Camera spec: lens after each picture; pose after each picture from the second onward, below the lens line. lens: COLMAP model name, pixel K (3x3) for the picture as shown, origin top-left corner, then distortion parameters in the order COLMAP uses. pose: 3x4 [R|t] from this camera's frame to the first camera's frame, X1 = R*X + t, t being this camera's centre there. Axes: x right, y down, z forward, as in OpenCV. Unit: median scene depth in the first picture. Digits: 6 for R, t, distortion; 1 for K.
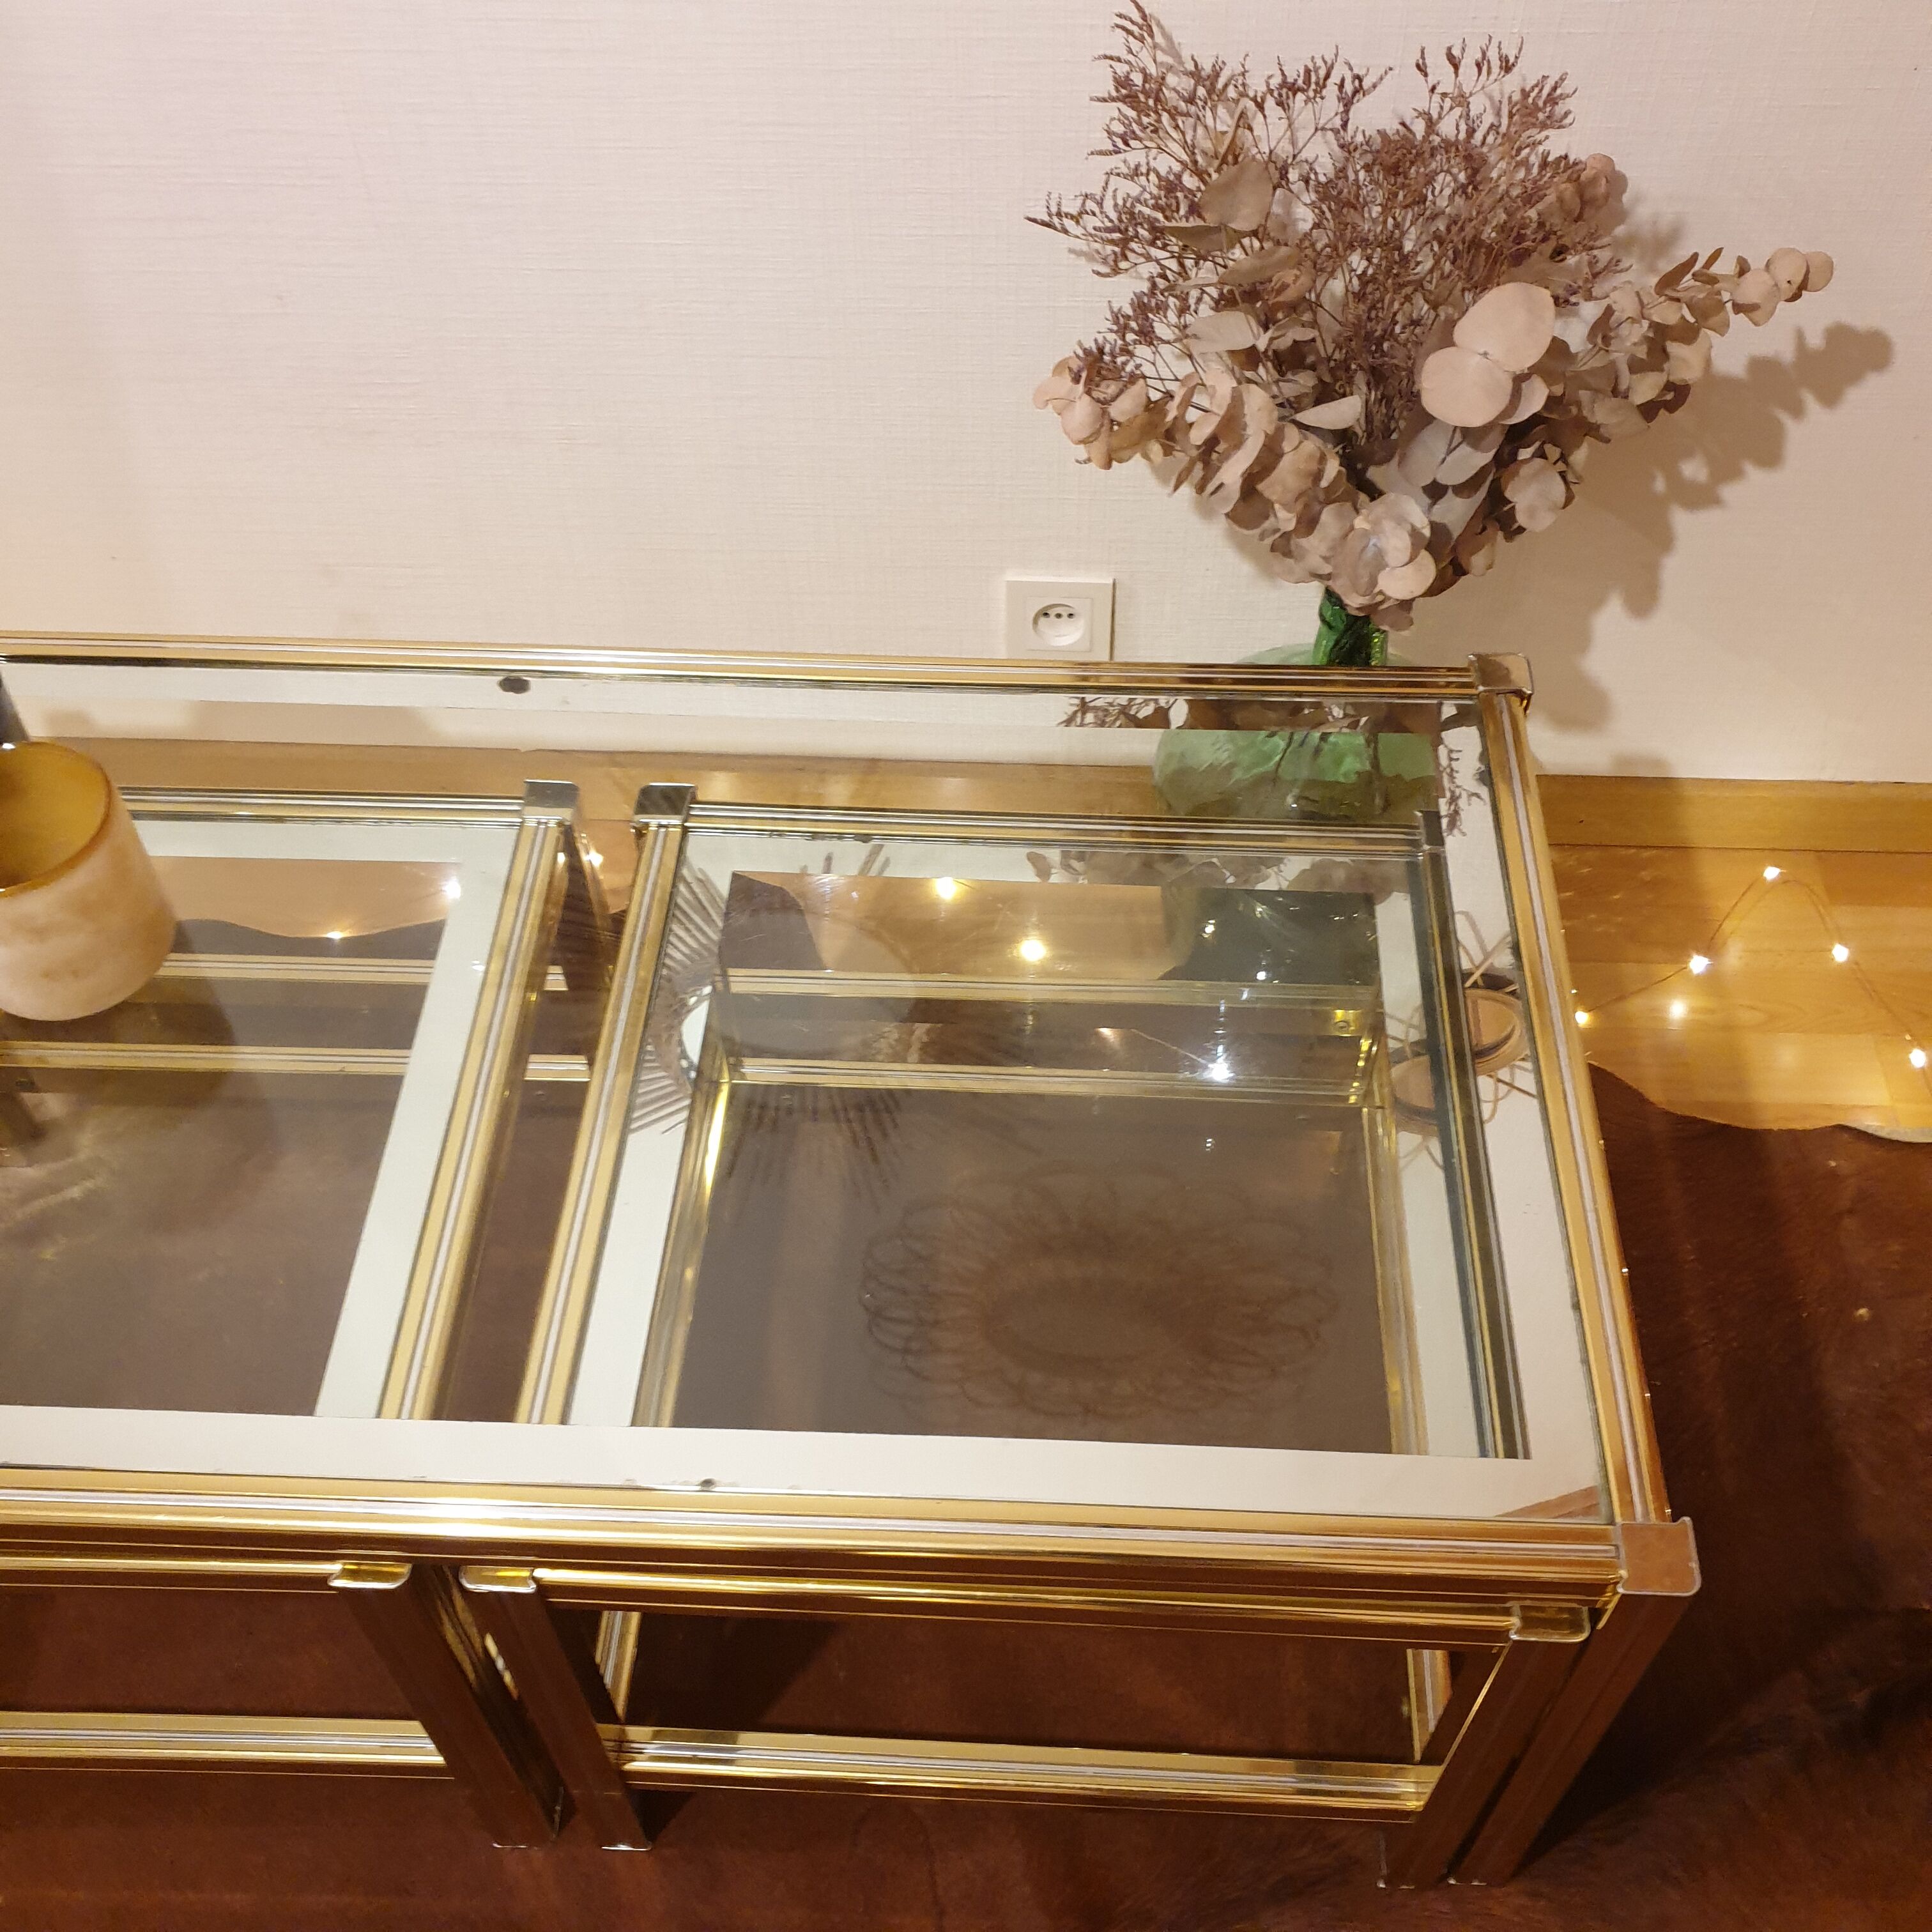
lens RADIAL K [[1994.4, 0, 984.4], [0, 1994.4, 956.7], [0, 0, 1]] dist [-0.000477, 0.019065]
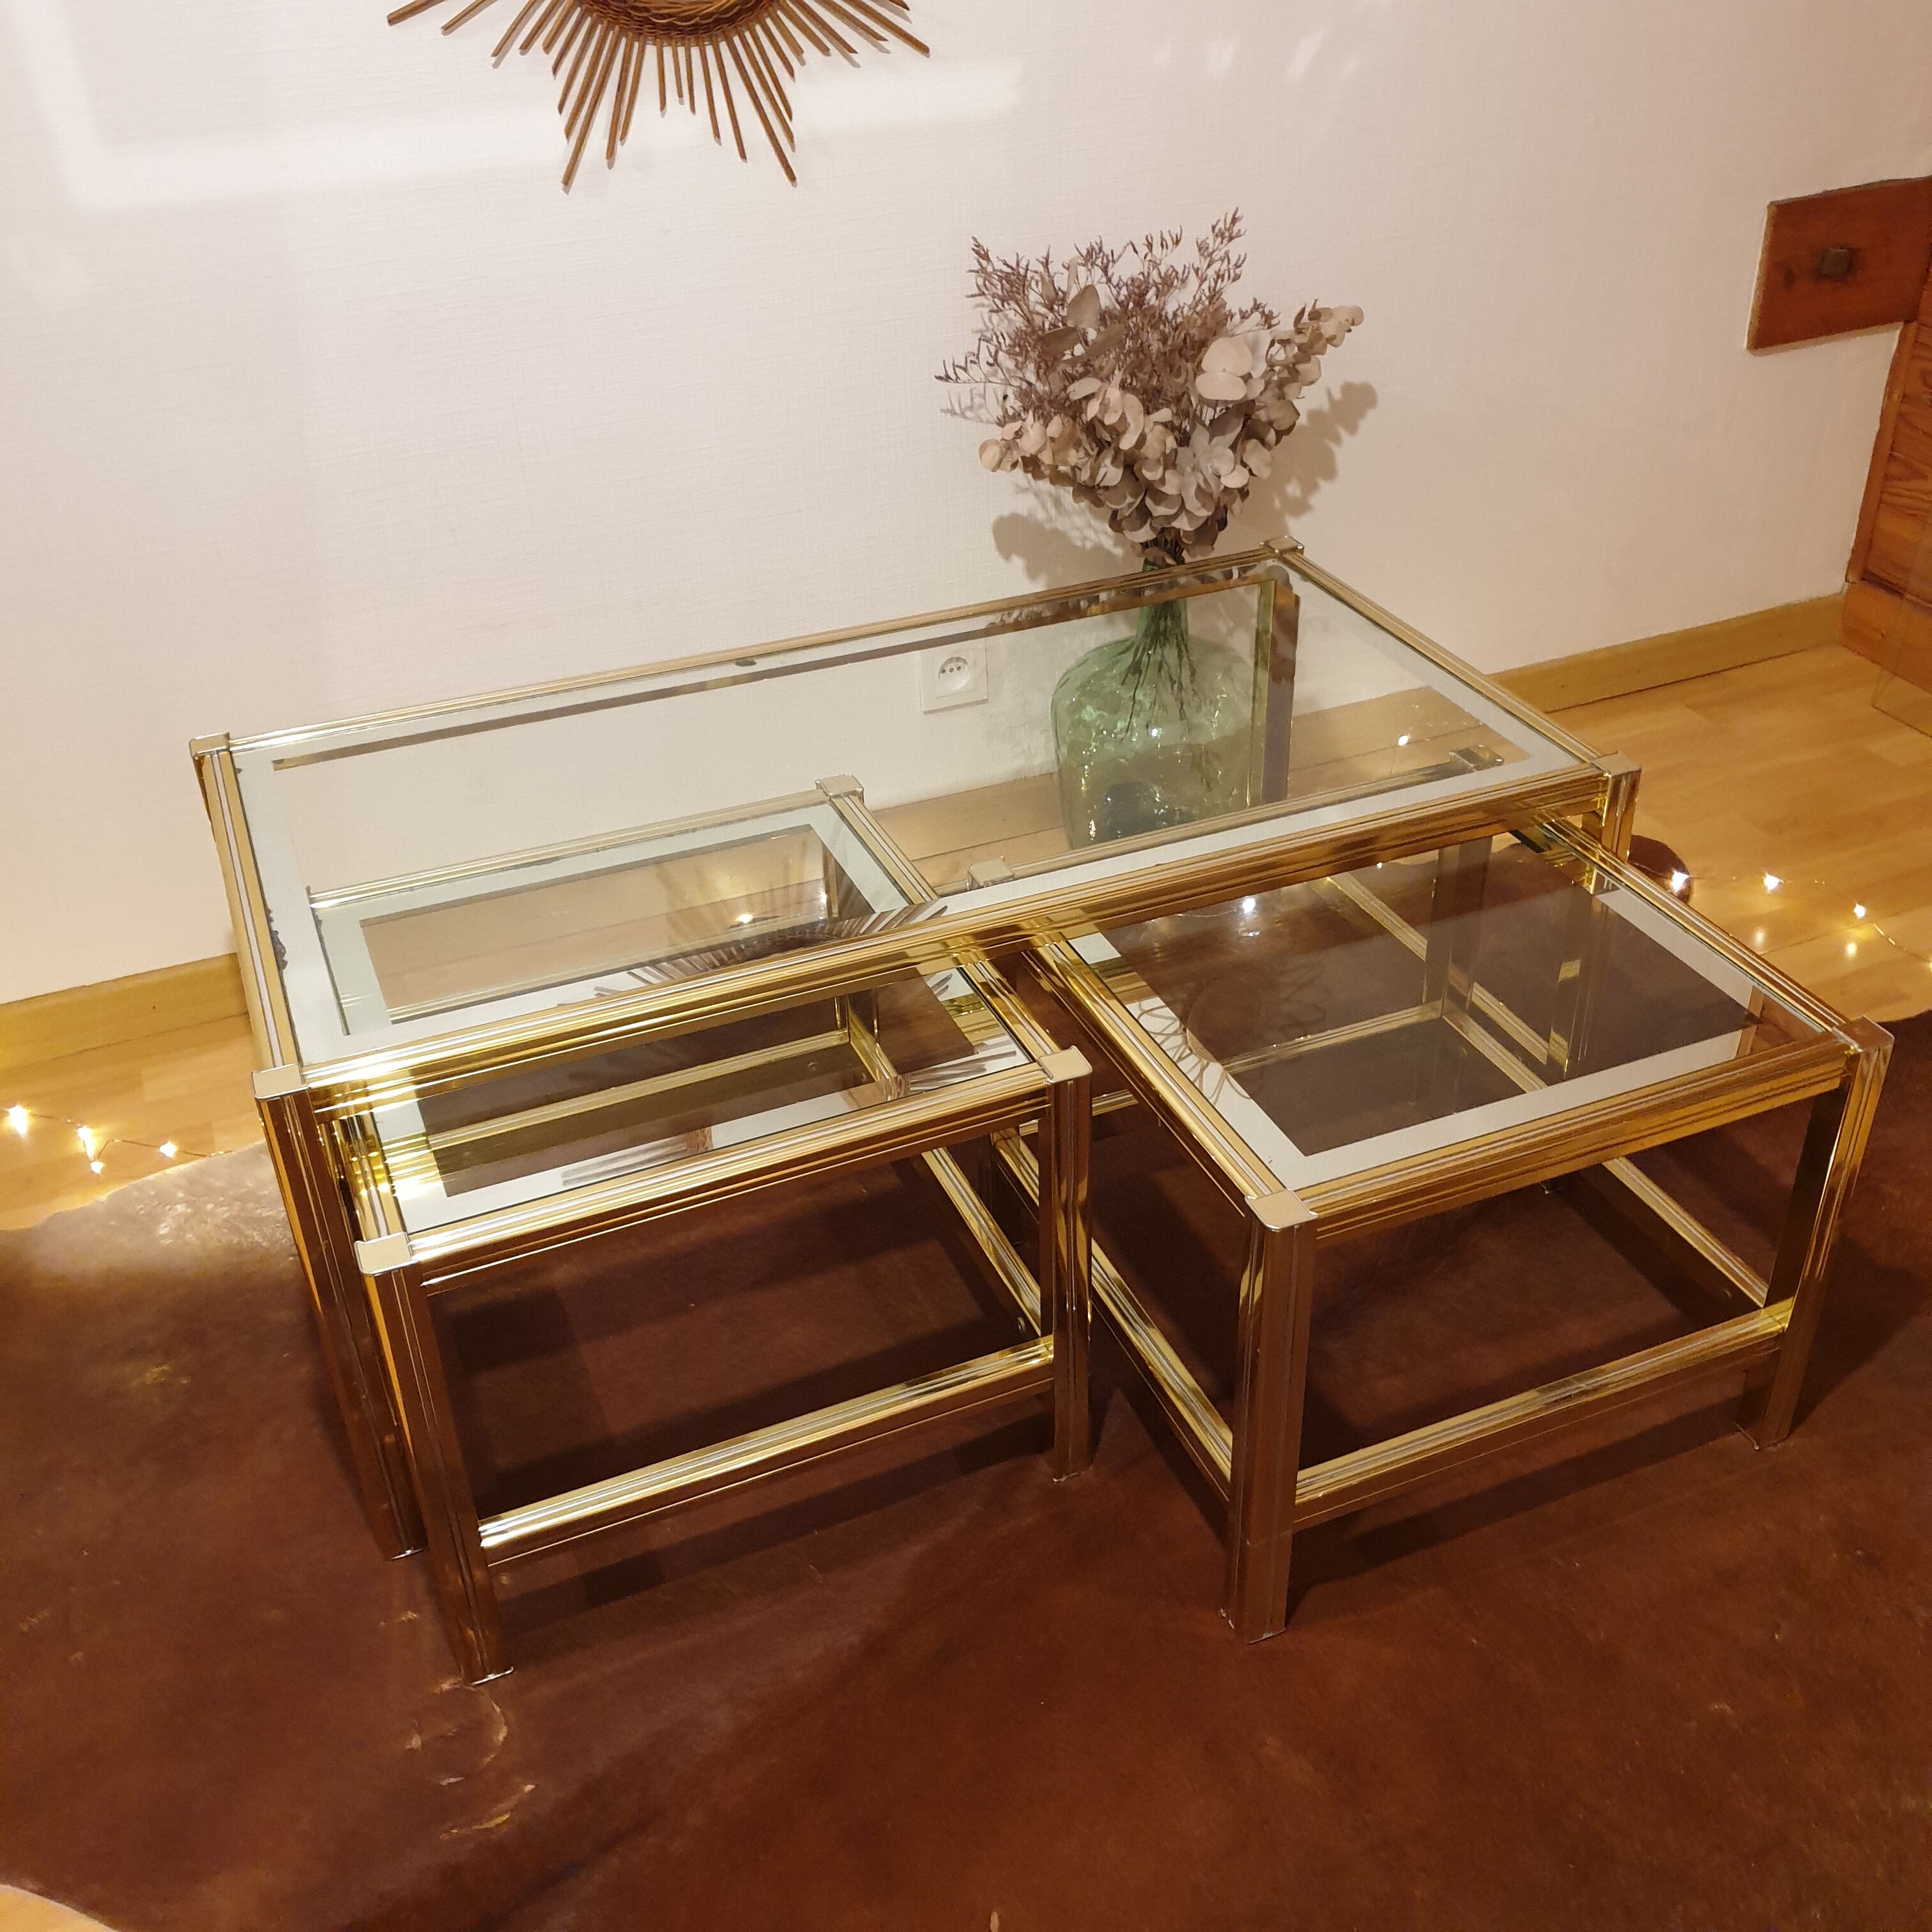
lens RADIAL K [[1974.1, 0, 966.9], [0, 1974.1, 964.7], [0, 0, 1]] dist [0.074578, -0.161915]
pose [[0.909621, -0.246273, 0.334573, -0.667808], [0.337142, 0.908169, -0.248120, 0.533747], [-0.242744, 0.338494, 0.909119, -0.389534]]
